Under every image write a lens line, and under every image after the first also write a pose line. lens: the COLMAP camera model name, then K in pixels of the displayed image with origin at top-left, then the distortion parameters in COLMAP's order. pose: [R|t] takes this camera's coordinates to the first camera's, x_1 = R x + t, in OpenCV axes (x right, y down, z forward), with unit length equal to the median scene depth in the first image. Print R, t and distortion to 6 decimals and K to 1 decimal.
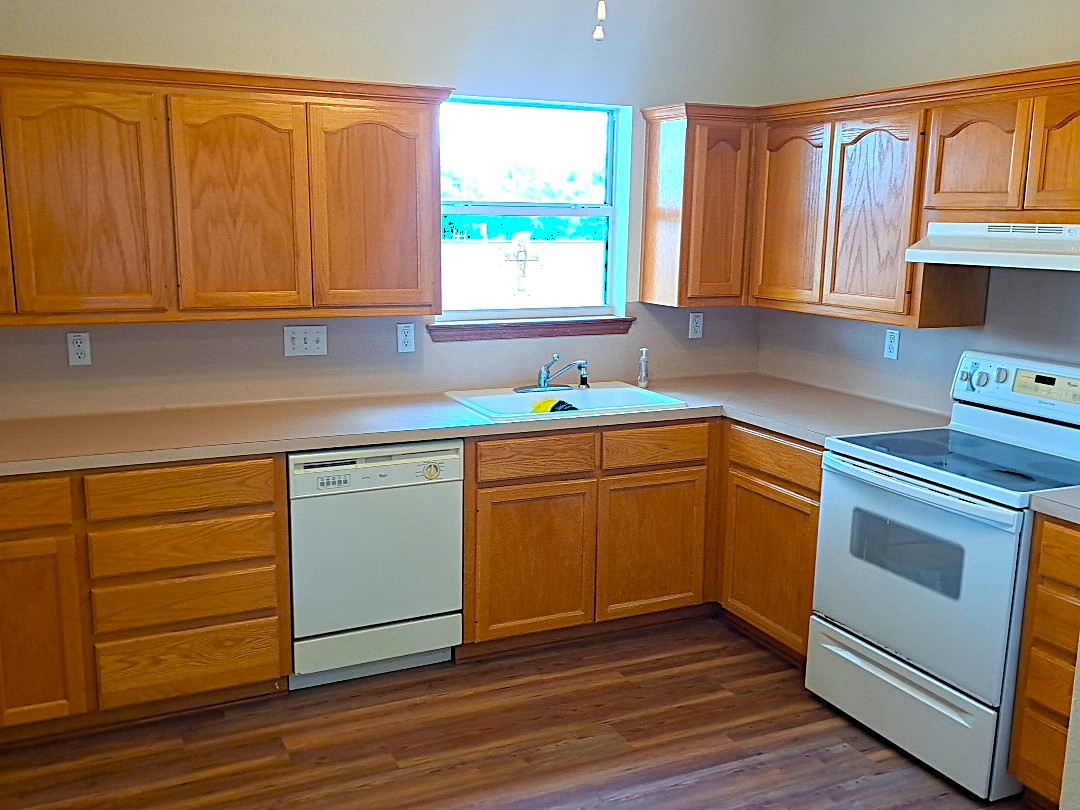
lens RADIAL K [[1067.4, 0, 540.0], [0, 1067.4, 405.0], [0, 0, 1]] dist [0.288883, -0.542095]
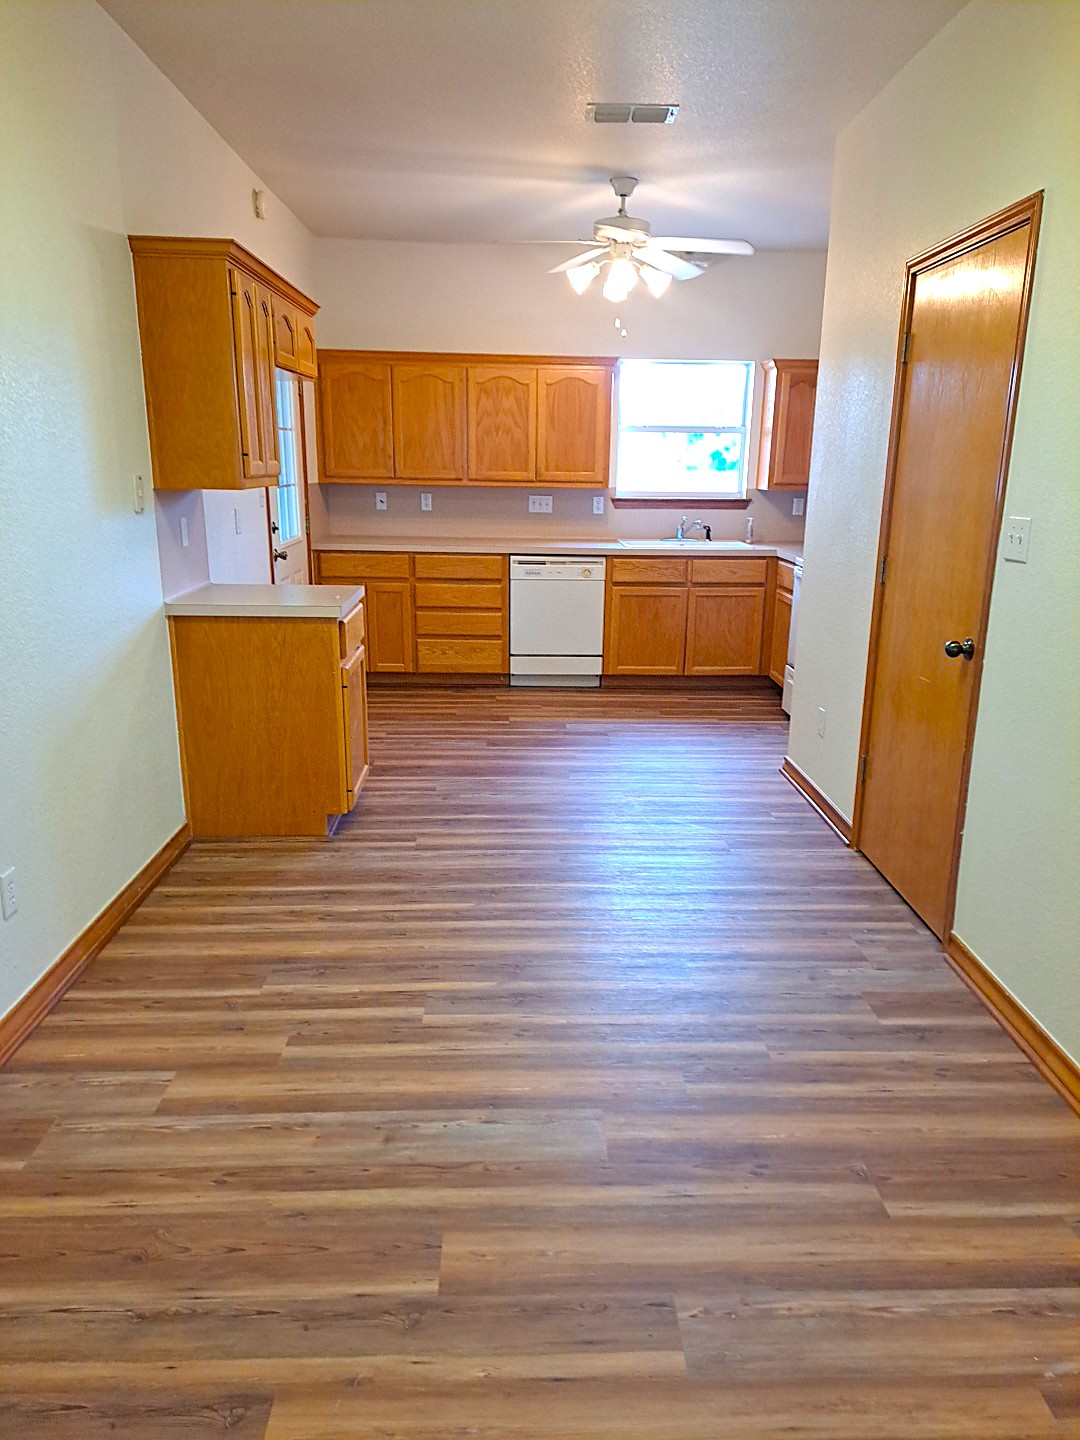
lens RADIAL K [[1039.9, 0, 540.0], [0, 1039.9, 720.0], [0, 0, 1]] dist [0.110499, -0.105749]
pose [[0.915857, 0.099657, -0.388940, 0.544733], [-0.077141, 0.994335, 0.073129, 0.188751], [0.394025, -0.036972, 0.918356, -0.666745]]
